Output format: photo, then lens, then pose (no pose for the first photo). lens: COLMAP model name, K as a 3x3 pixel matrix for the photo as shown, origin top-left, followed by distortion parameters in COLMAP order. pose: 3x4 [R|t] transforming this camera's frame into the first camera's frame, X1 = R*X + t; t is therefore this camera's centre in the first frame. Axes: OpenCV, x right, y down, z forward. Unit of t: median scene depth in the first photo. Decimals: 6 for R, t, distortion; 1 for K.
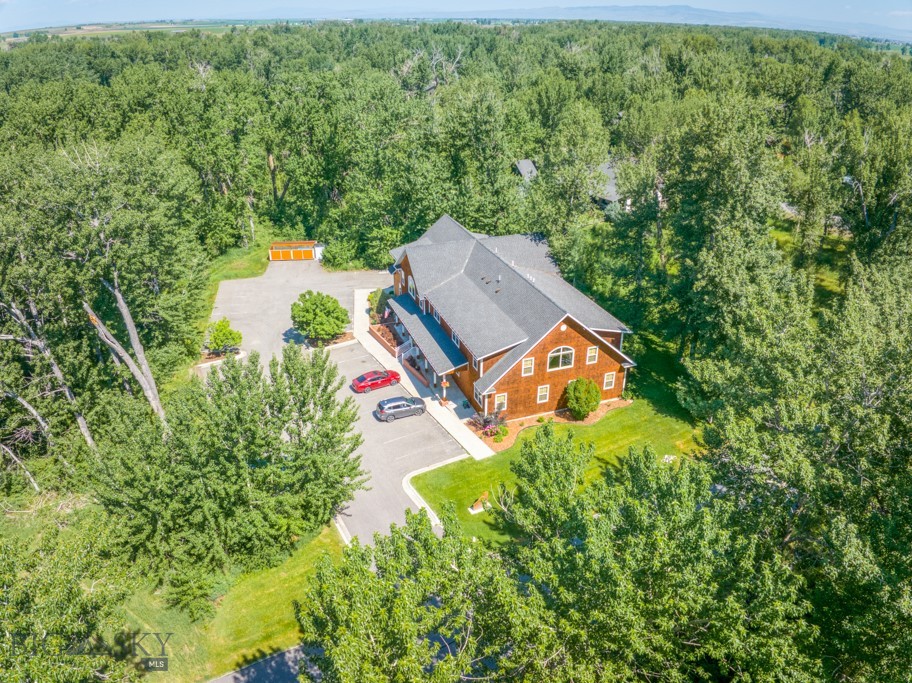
lens RADIAL K [[668.9, 0, 469.1], [0, 668.9, 341.6], [0, 0, 1]] dist [-0.109685, -0.005525]
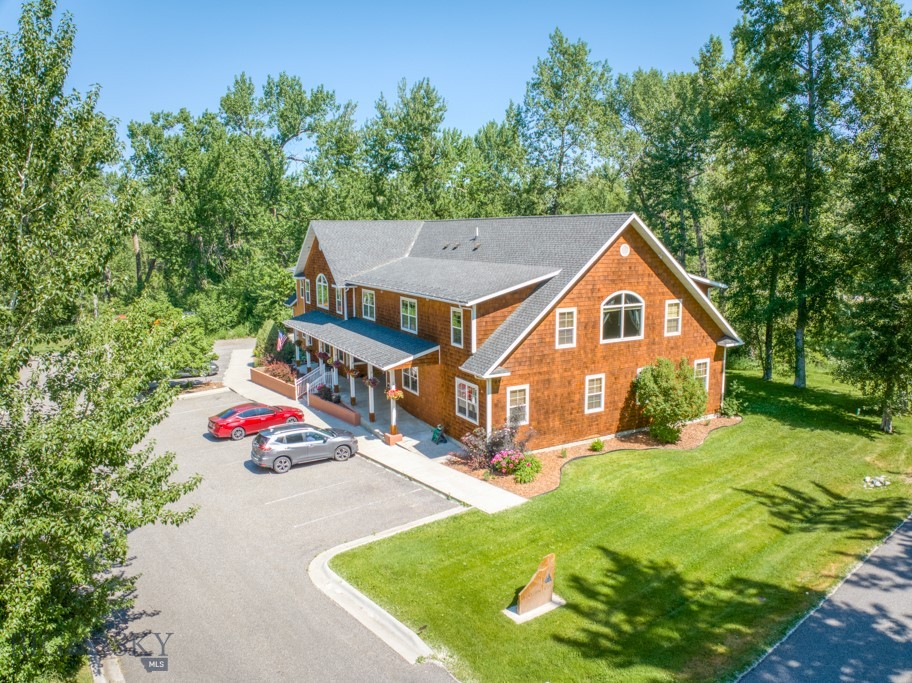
lens RADIAL K [[668.9, 0, 469.1], [0, 668.9, 341.6], [0, 0, 1]] dist [-0.109685, -0.005525]
pose [[0.989048, -0.038906, 0.142374, -0.051789], [0.079419, 0.953362, -0.291194, 0.179610], [-0.124404, 0.299312, 0.946010, 0.529918]]
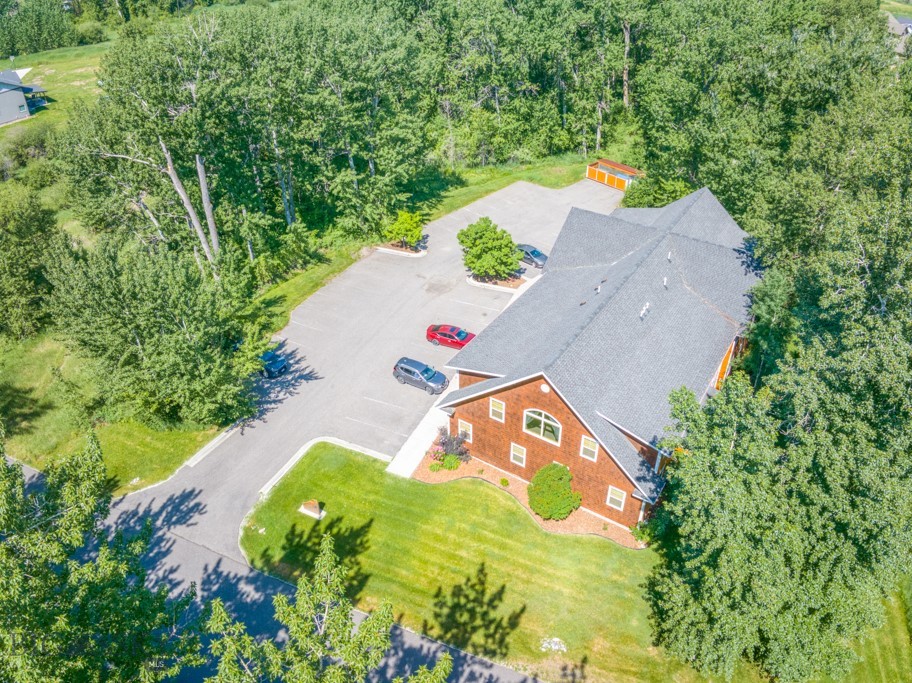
lens RADIAL K [[668.9, 0, 469.1], [0, 668.9, 341.6], [0, 0, 1]] dist [-0.109685, -0.005525]
pose [[0.595715, 0.469707, -0.651536, 0.495864], [-0.353530, 0.881714, 0.312406, -0.238906], [0.721207, 0.044232, 0.691306, 0.455655]]
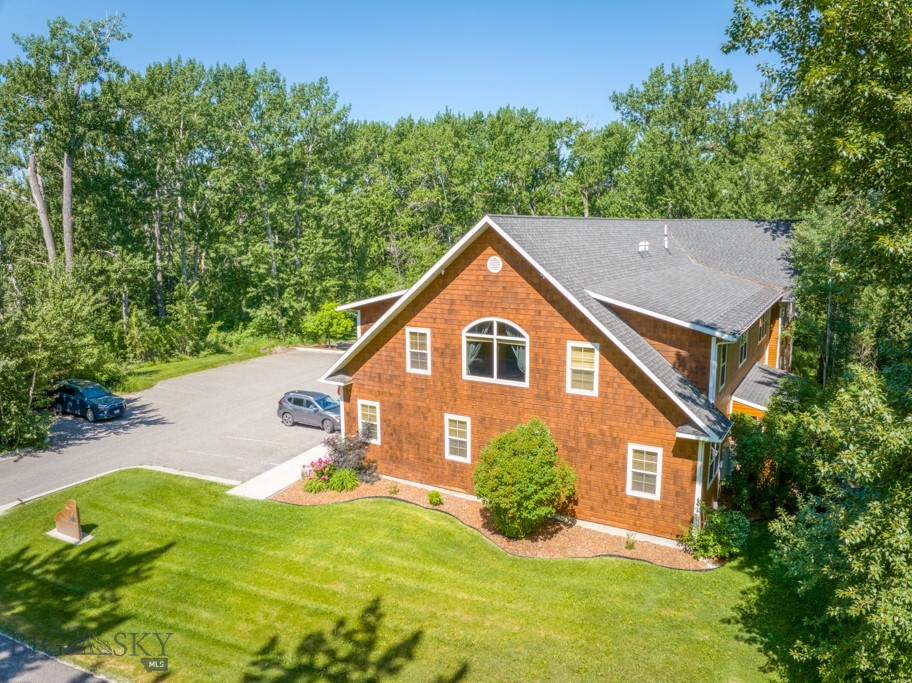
lens RADIAL K [[668.9, 0, 469.1], [0, 668.9, 341.6], [0, 0, 1]] dist [-0.109685, -0.005525]
pose [[0.627461, 0.122400, -0.768967, 0.422583], [-0.344447, 0.929318, -0.133137, 0.075531], [0.698319, 0.348406, 0.625271, 0.732385]]
